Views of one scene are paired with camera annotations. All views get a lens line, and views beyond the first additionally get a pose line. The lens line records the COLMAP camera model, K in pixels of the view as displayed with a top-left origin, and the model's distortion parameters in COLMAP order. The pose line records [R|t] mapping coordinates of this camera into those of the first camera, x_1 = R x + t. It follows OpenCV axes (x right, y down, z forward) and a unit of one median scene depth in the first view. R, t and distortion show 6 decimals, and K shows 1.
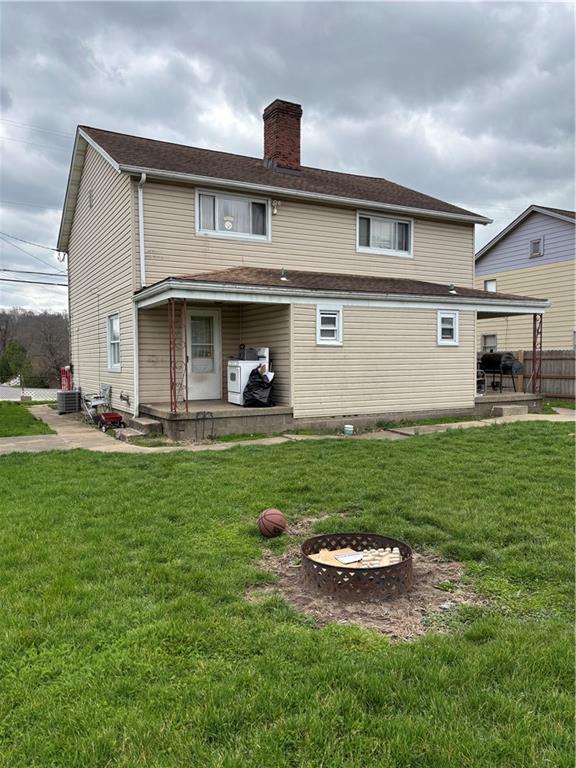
lens RADIAL K [[573.2, 0, 281.4], [0, 573.2, 387.9], [0, 0, 1]] dist [0.072516, -0.116950]
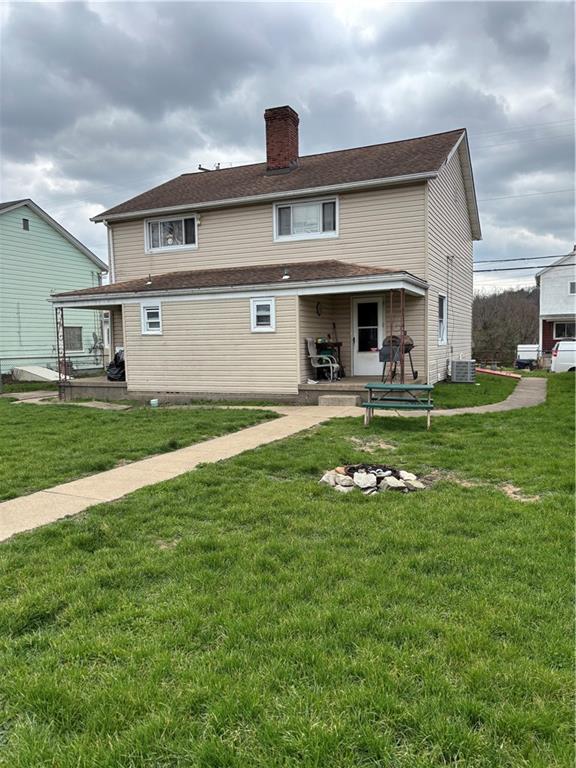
lens RADIAL K [[573.2, 0, 281.4], [0, 573.2, 387.9], [0, 0, 1]] dist [0.072516, -0.116950]
pose [[0.600497, 0.063206, -0.797125, 1.114496], [-0.029058, 0.997938, 0.057238, -0.034407], [0.799099, -0.011208, 0.601095, 0.416793]]
